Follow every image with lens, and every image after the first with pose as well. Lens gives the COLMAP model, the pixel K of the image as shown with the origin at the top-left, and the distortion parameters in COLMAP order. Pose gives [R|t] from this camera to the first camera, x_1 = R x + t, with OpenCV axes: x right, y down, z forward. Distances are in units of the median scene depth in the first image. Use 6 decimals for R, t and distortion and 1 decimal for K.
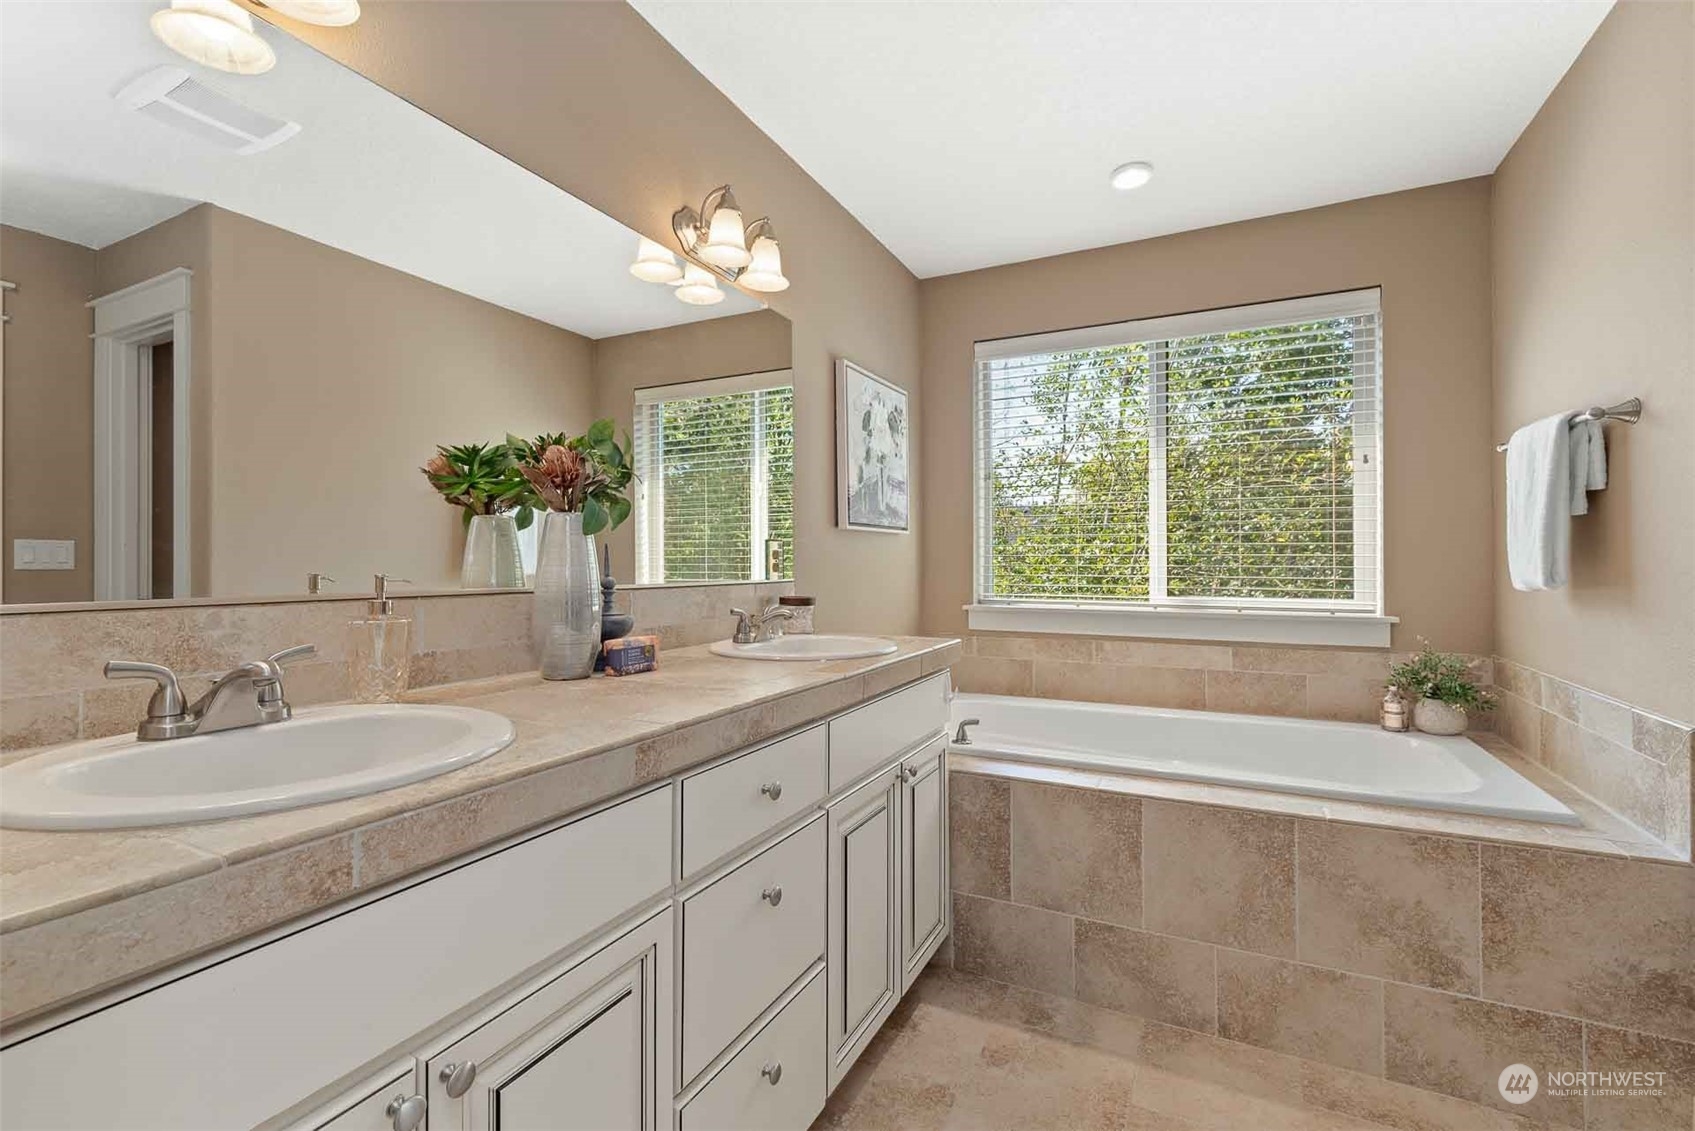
lens RADIAL K [[742.3, 0, 847.6], [0, 742.3, 561.8], [0, 0, 1]] dist [0.004273, -0.001474]
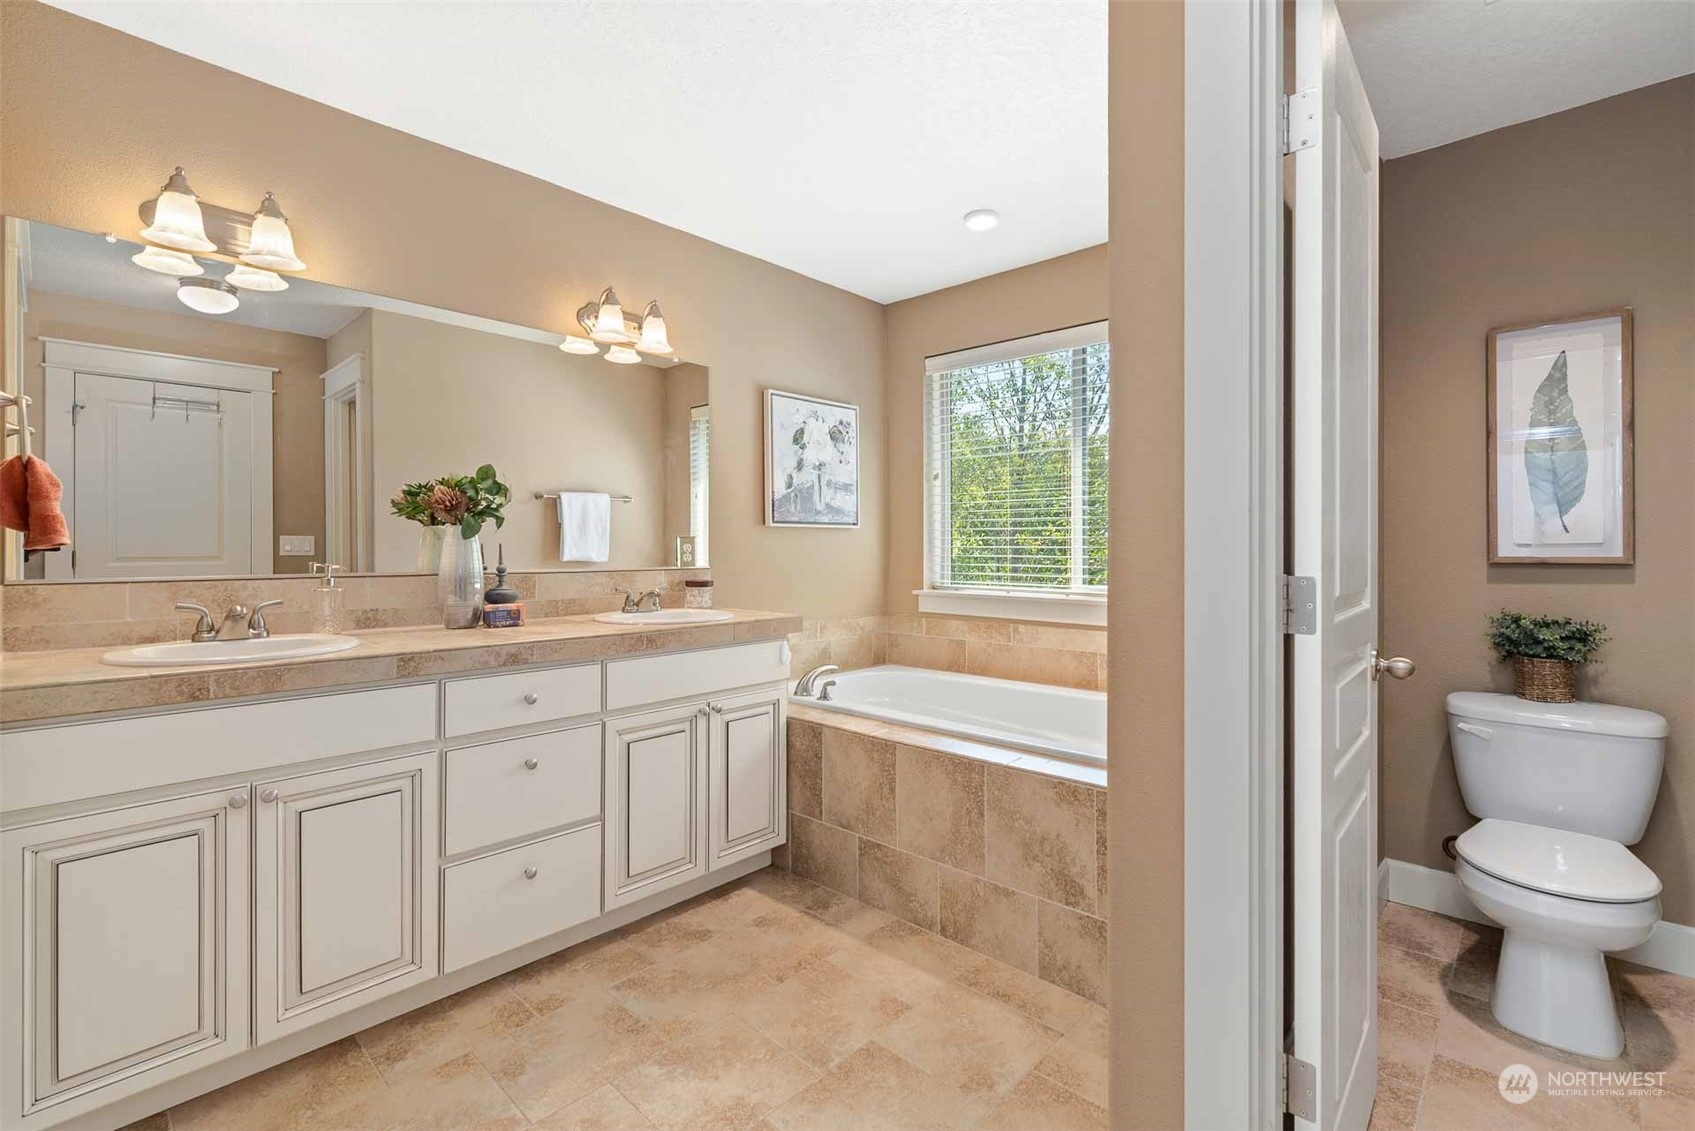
lens RADIAL K [[742.3, 0, 820.5], [0, 742.3, 549.9], [0, 0, 1]] dist [0.004273, -0.001474]
pose [[0.958615, 0.002234, -0.284698, 0.614352], [-0.000869, 0.999988, 0.004921, -0.015774], [0.284705, -0.004470, 0.958605, -0.236145]]
